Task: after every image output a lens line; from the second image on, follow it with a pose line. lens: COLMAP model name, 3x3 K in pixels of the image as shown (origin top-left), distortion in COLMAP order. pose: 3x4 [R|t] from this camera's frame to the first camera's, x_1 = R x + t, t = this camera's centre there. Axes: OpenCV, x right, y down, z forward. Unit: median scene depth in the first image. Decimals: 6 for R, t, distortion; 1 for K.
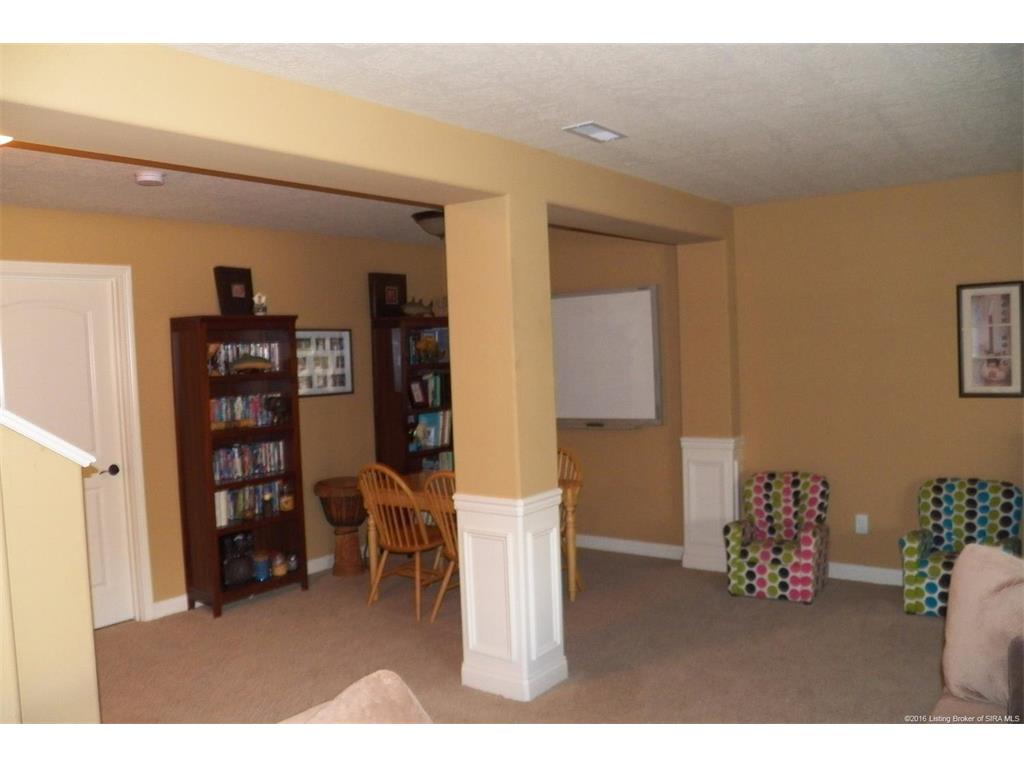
lens RADIAL K [[838.2, 0, 513.3], [0, 838.2, 390.7], [0, 0, 1]] dist [-0.125827, 0.082065]
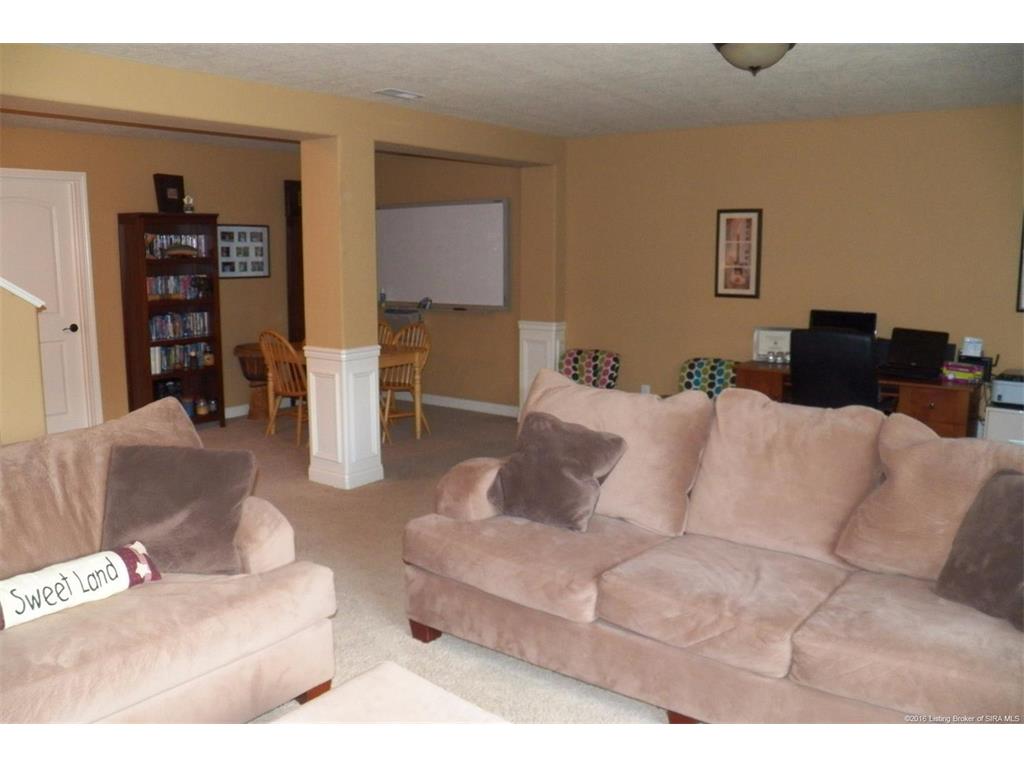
lens RADIAL K [[838.2, 0, 512.9], [0, 838.2, 378.0], [0, 0, 1]] dist [-0.125827, 0.082065]
pose [[0.999135, 0.039167, 0.013955, 0.194893], [-0.040399, 0.993856, 0.103043, 0.012159], [-0.009834, -0.103517, 0.994579, -0.308403]]
